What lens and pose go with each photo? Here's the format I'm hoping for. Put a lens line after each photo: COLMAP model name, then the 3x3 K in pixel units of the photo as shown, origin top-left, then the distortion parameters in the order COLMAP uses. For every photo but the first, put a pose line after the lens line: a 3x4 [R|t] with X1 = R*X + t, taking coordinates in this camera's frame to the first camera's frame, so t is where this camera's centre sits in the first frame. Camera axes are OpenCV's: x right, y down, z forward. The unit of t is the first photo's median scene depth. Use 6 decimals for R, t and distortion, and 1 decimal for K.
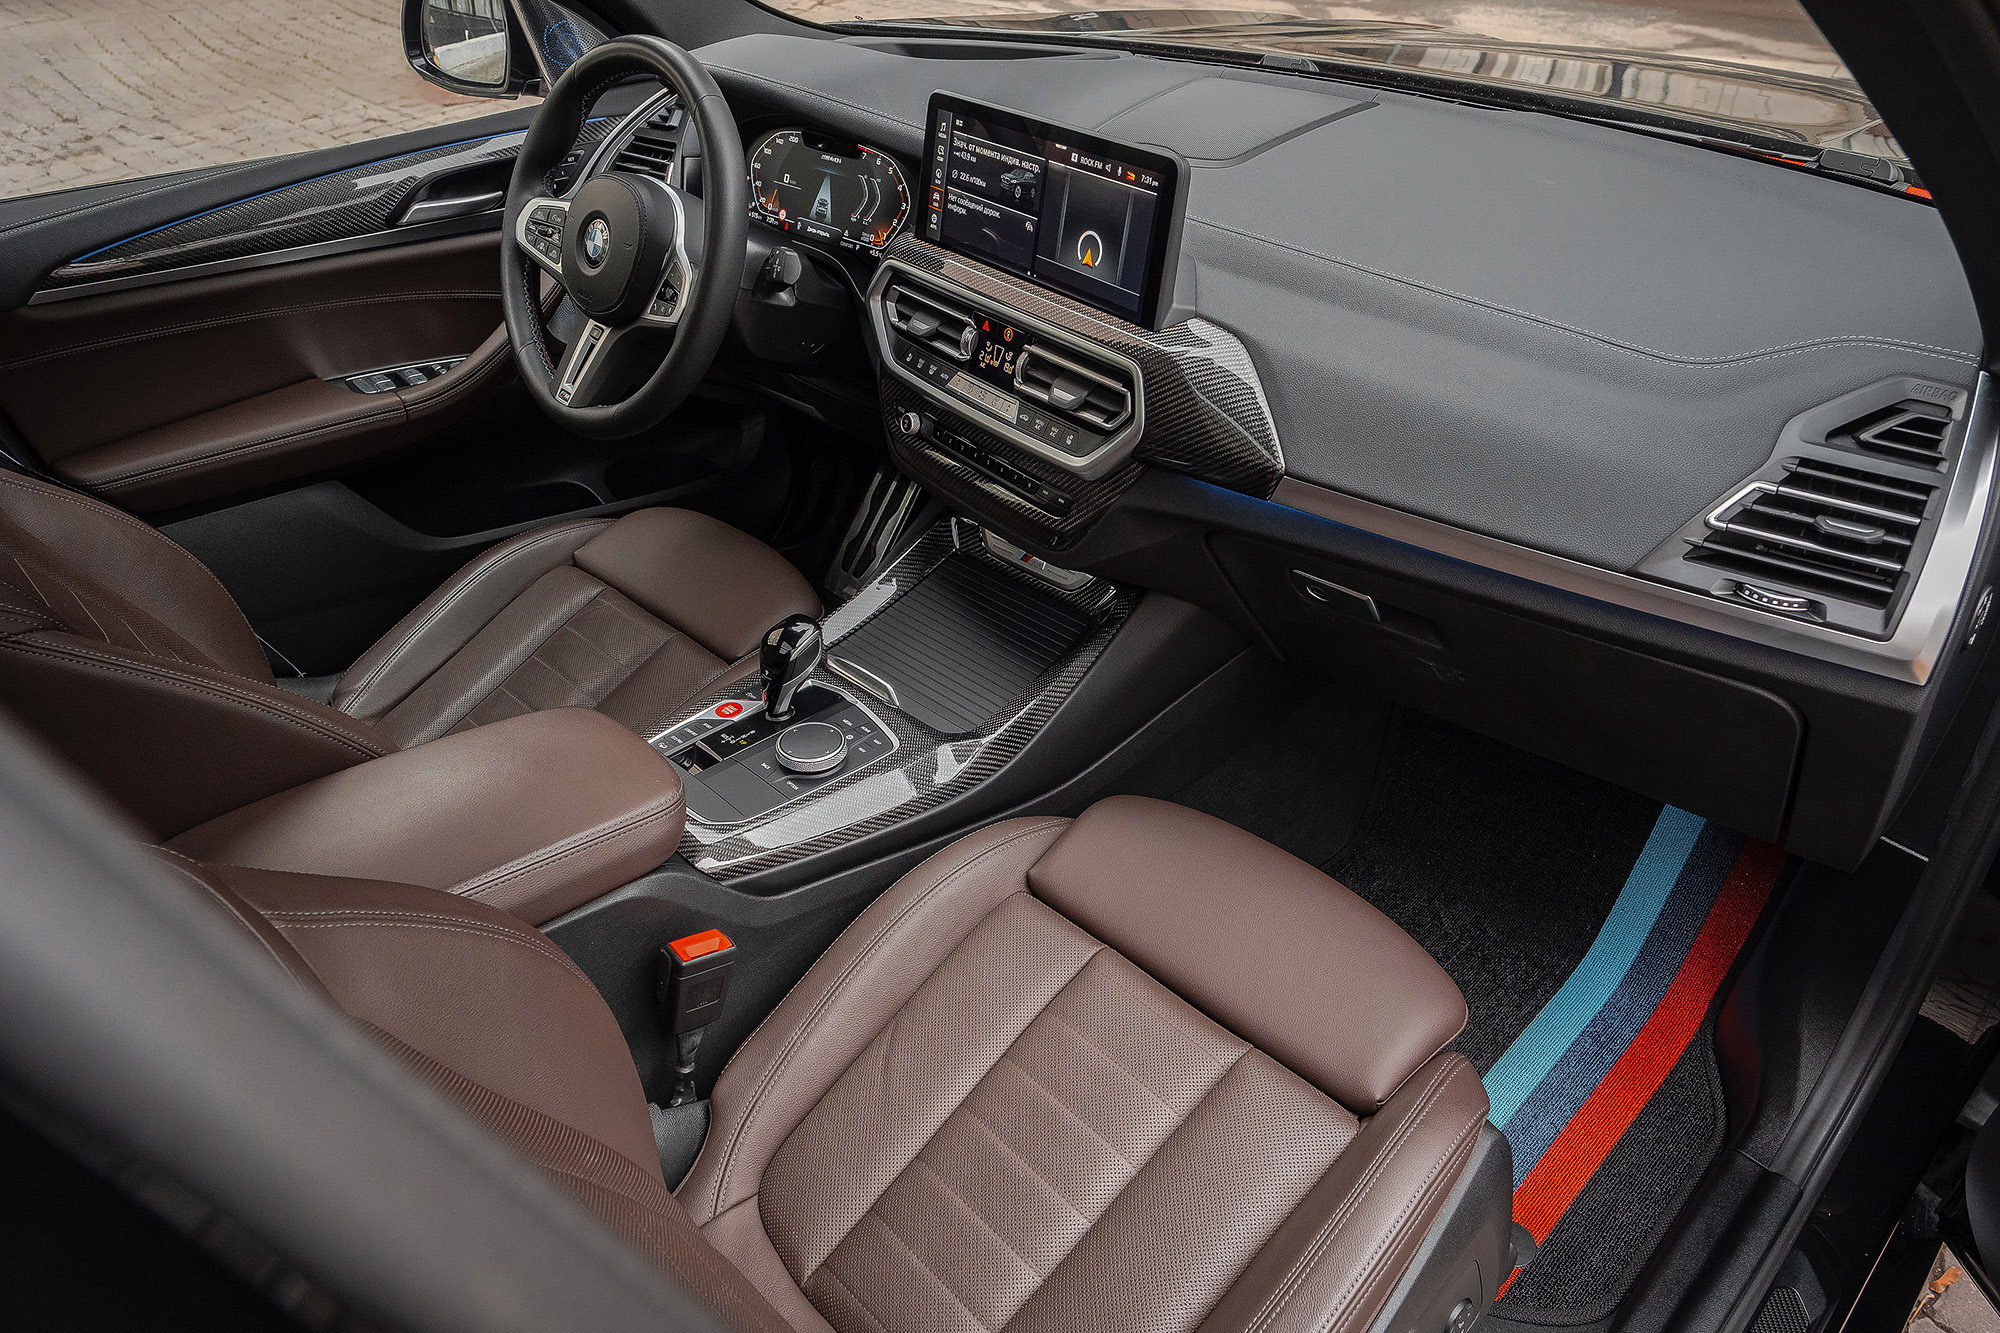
lens RADIAL K [[1395.1, 0, 940.3], [0, 1395.1, 703.6], [0, 0, 1]] dist [-0.024208, 0.000743]
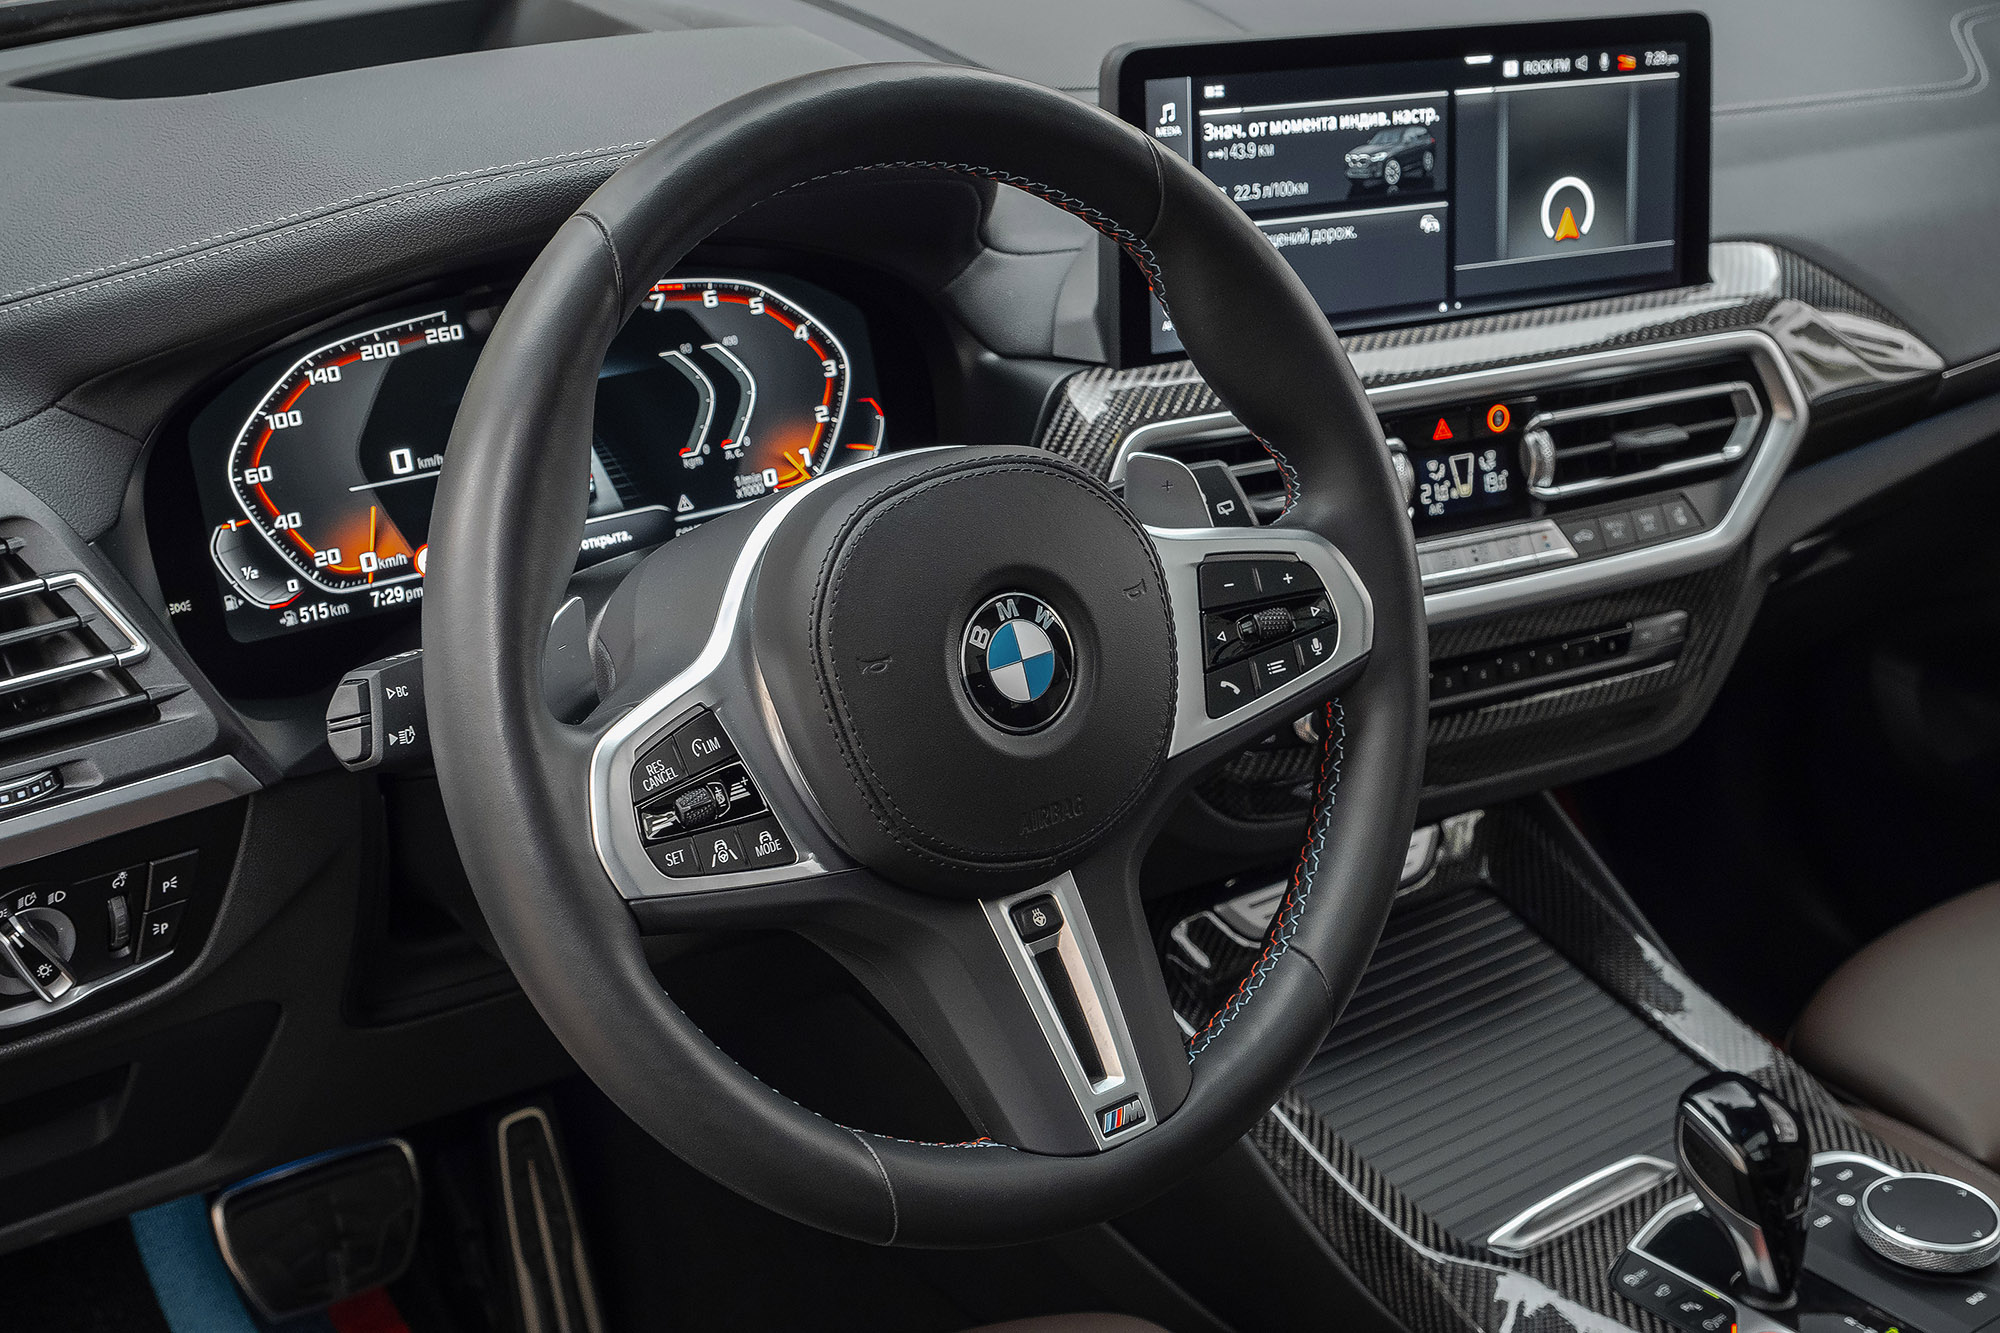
lens RADIAL K [[2734.9, 0, 994.2], [0, 2734.9, 698.1], [0, 0, 1]] dist [-0.008224, 0.013706]
pose [[0.076666, -0.376528, 0.923227, -0.948758], [0.534069, 0.797422, 0.280870, -0.572330], [-0.841958, 0.471534, 0.262227, 0.949807]]
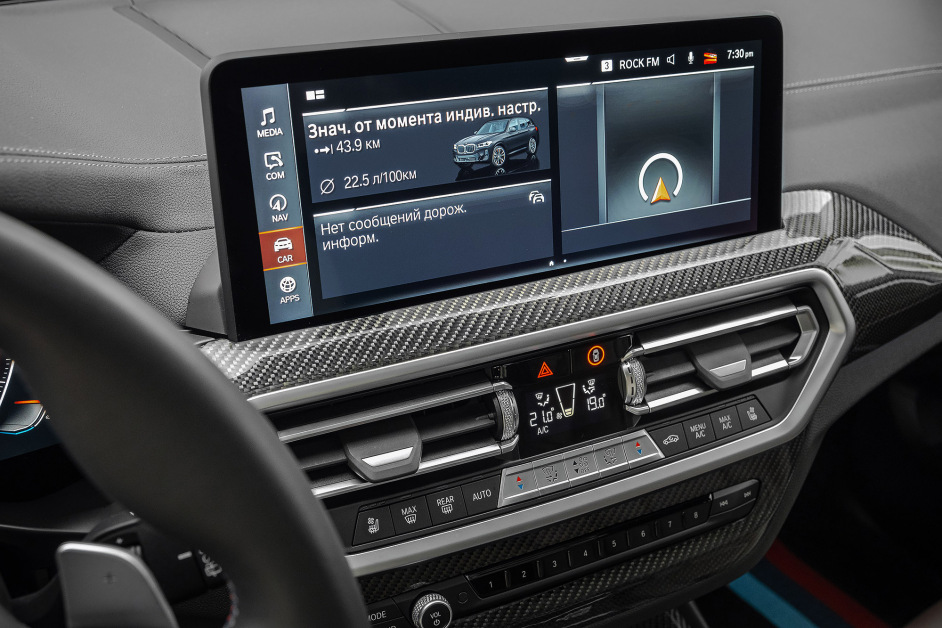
lens RADIAL K [[1003.8, 0, 471.0], [0, 1003.8, 314.0], [0, 0, 1]] dist [-0.070708, 0.025470]
pose [[0.151698, -0.419494, 0.894993, -0.358678], [0.551005, 0.787619, 0.275773, -0.439347], [-0.820598, 0.451311, 0.350623, 0.888270]]
